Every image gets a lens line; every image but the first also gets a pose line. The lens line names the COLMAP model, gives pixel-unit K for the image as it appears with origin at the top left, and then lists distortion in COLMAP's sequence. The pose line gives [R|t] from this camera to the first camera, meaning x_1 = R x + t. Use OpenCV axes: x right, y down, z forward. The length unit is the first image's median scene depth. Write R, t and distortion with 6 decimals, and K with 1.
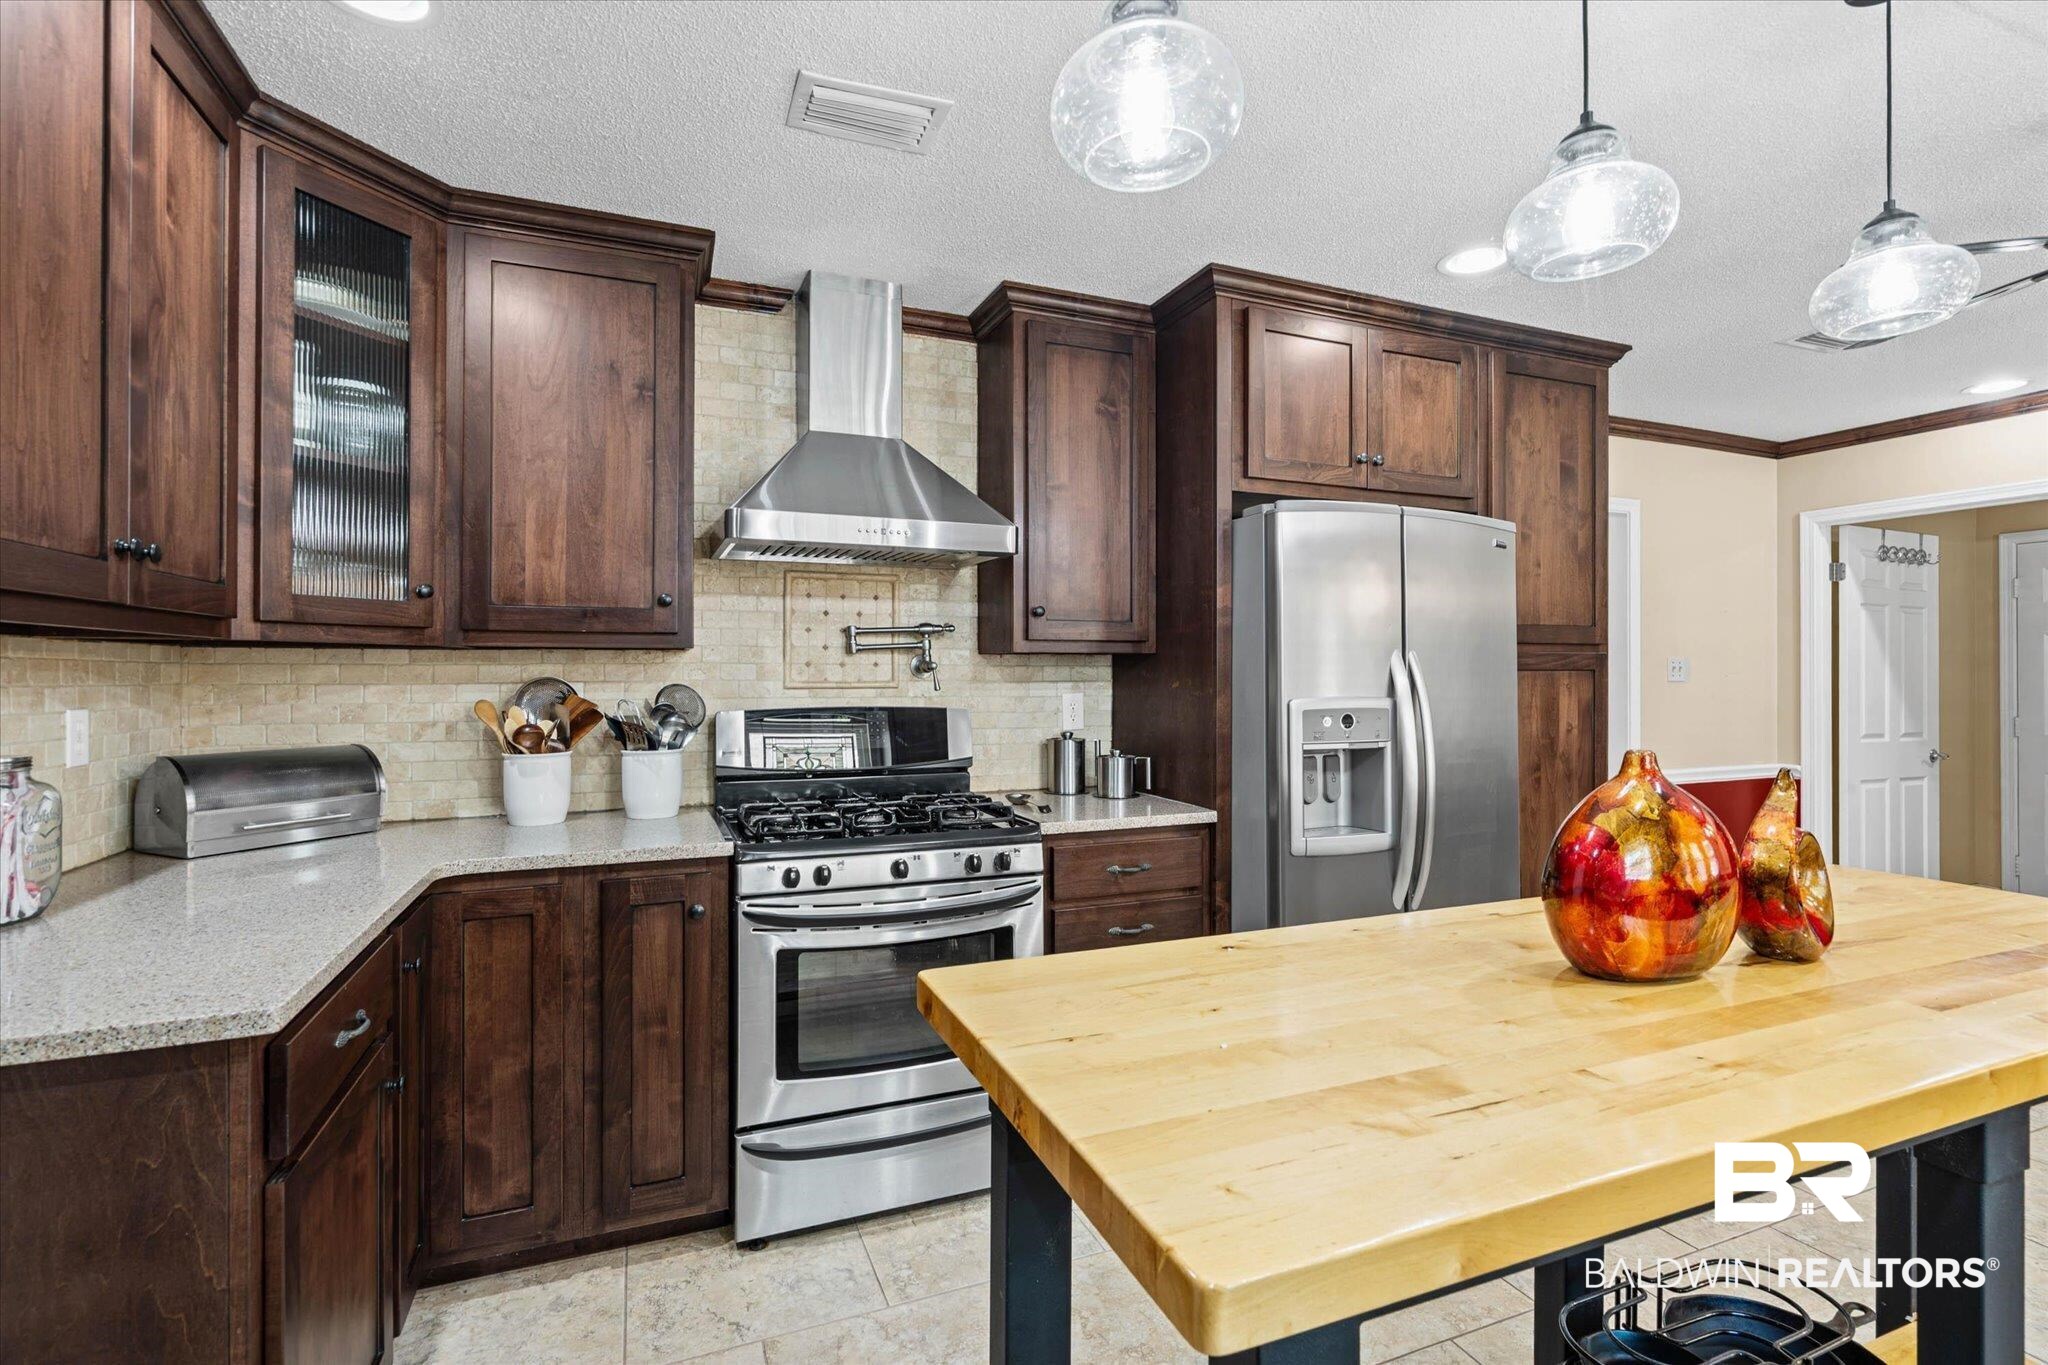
lens RADIAL K [[932.9, 0, 1029.1], [0, 932.9, 674.7], [0, 0, 1]] dist [-0.001725, 0.000111]
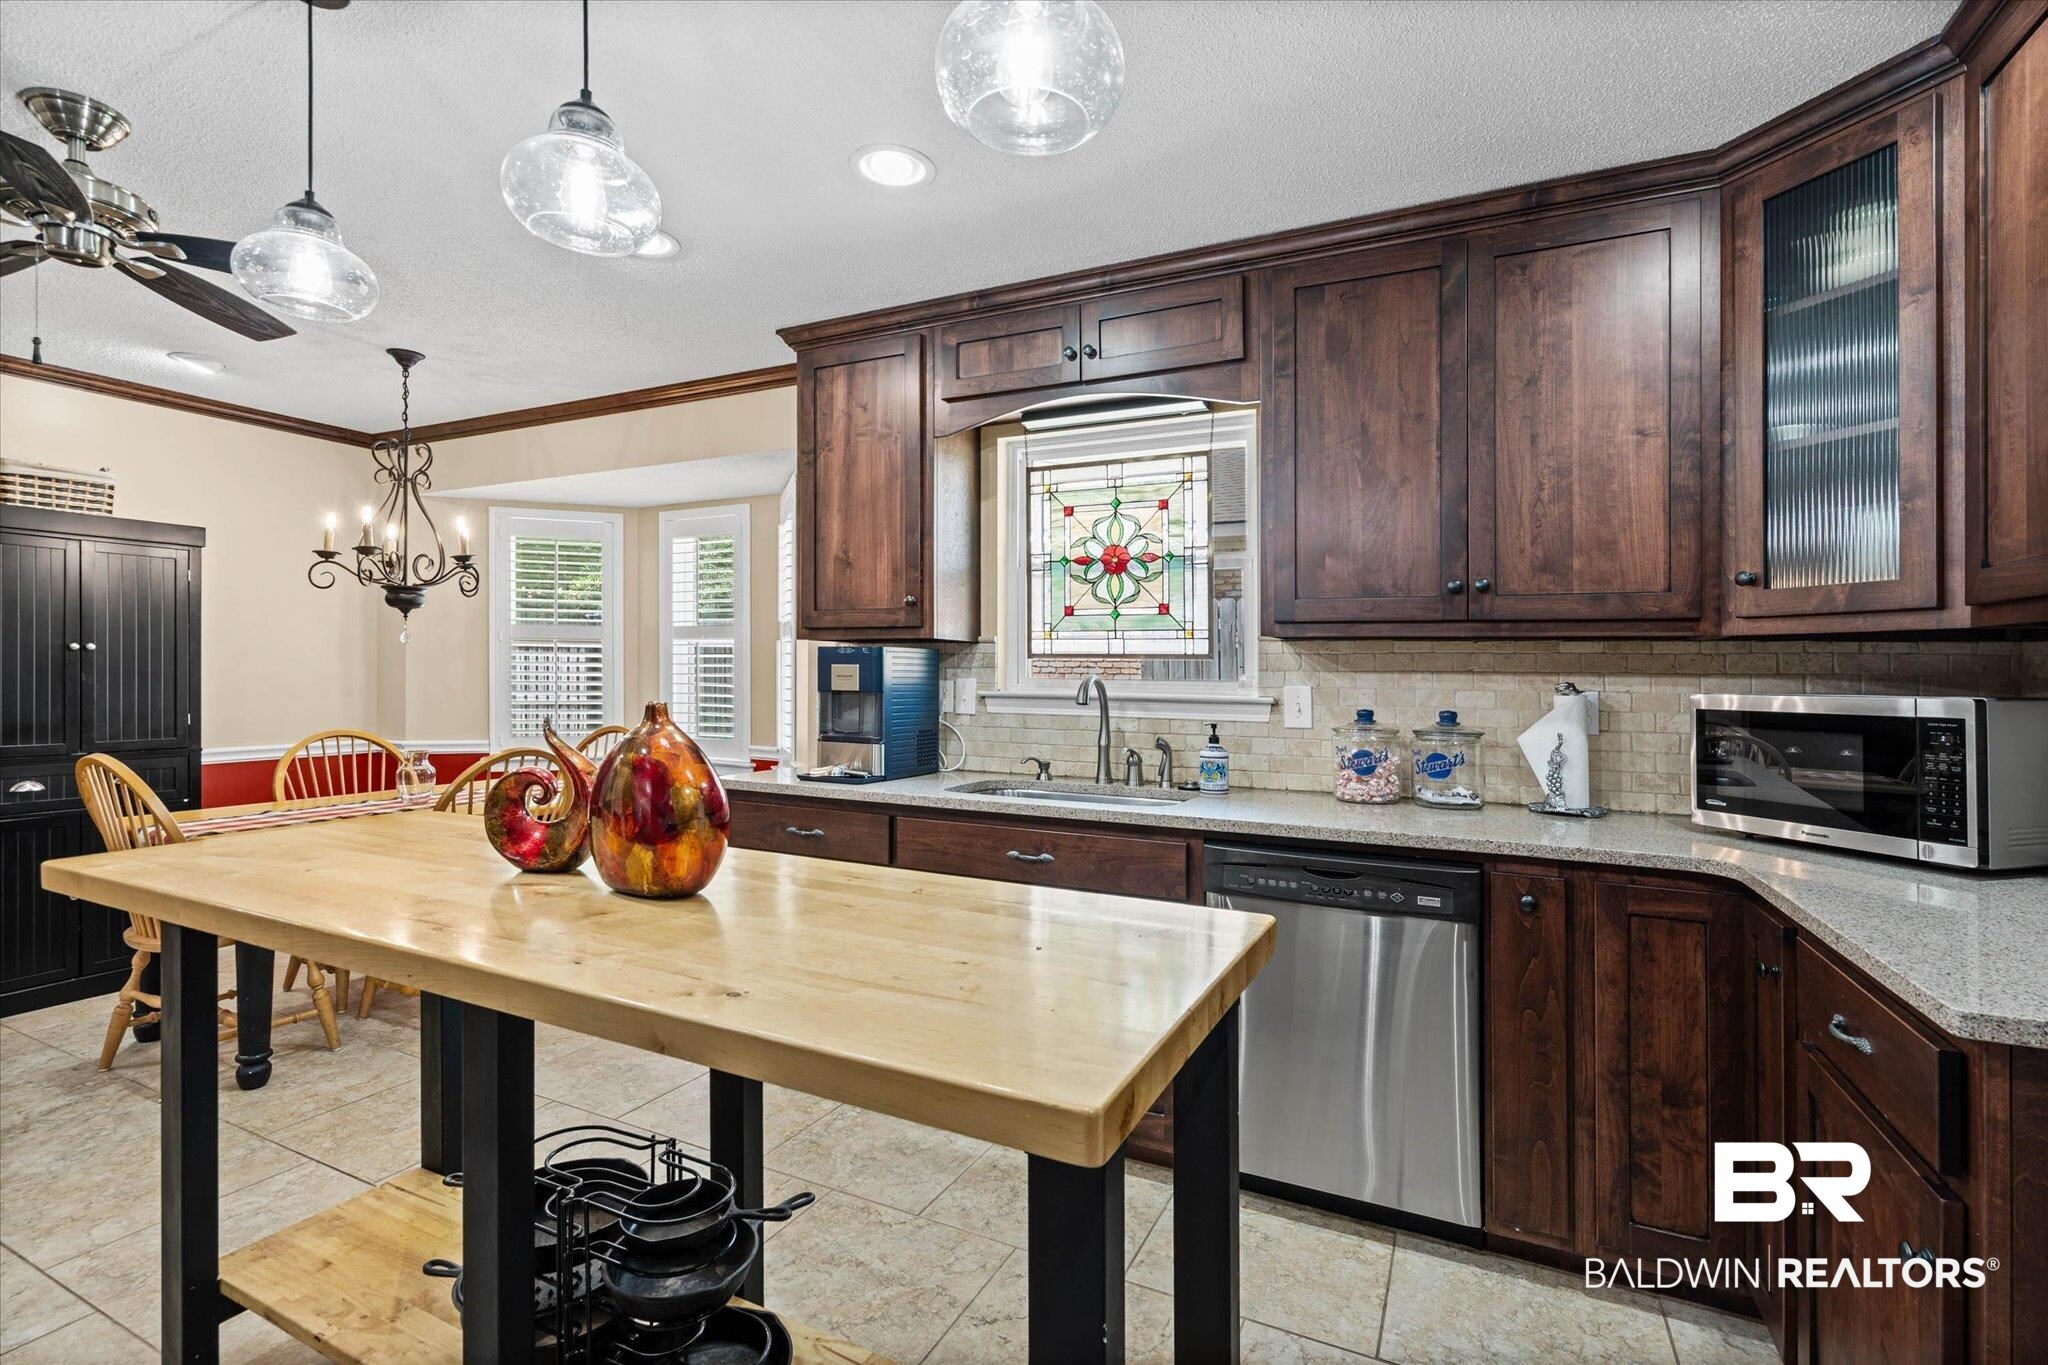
lens RADIAL K [[932.9, 0, 1023.5], [0, 932.9, 690.1], [0, 0, 1]] dist [-0.001725, 0.000111]
pose [[-0.661002, -0.014938, 0.750236, -0.549018], [-0.011567, 0.999886, 0.009718, 0.046778], [-0.750295, -0.002254, -0.661099, 1.477702]]
